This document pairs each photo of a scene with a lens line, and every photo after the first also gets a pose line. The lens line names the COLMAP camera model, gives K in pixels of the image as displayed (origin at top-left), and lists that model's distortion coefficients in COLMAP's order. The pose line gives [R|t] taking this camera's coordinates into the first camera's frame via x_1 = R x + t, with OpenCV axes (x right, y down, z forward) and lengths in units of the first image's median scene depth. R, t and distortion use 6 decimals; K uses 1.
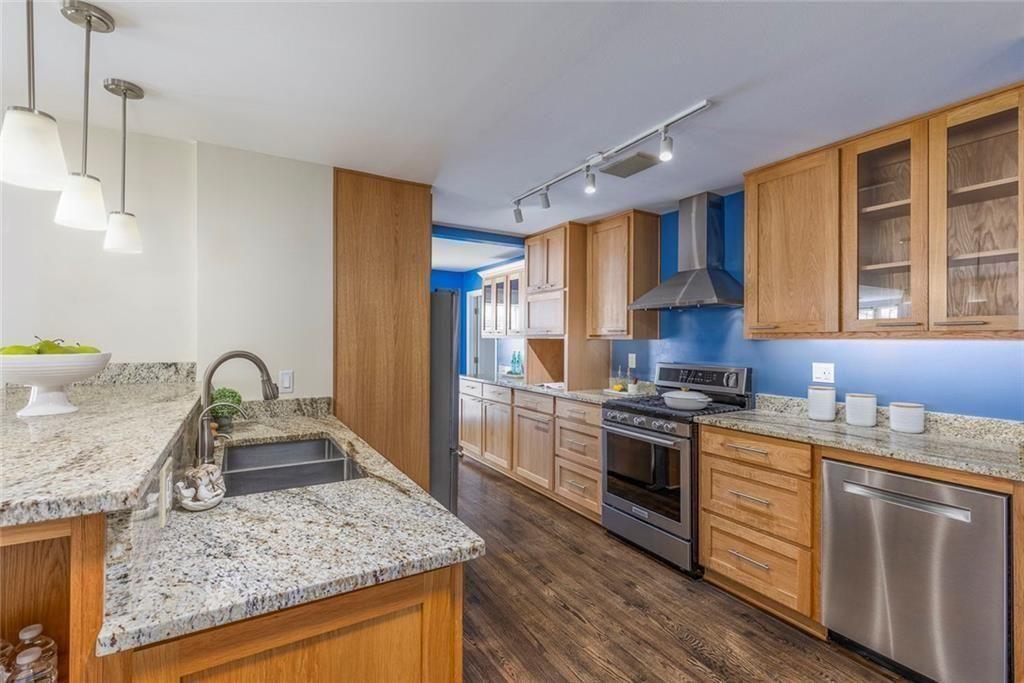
lens RADIAL K [[464.1, 0, 514.2], [0, 464.1, 335.9], [0, 0, 1]] dist [0.003389, -0.000269]
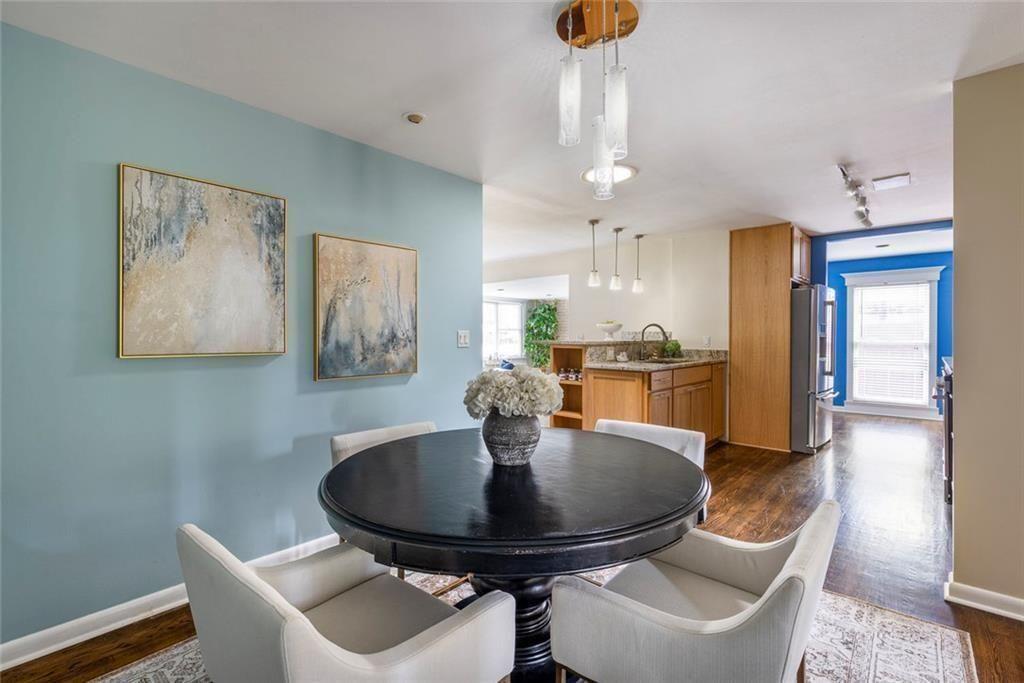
lens RADIAL K [[464.1, 0, 515.1], [0, 464.1, 338.4], [0, 0, 1]] dist [0.003389, -0.000269]
pose [[0.312495, 0.004709, -0.949908, 1.710785], [0.002564, 0.999980, 0.005801, 0.098788], [0.949916, -0.004249, 0.312476, -0.651259]]
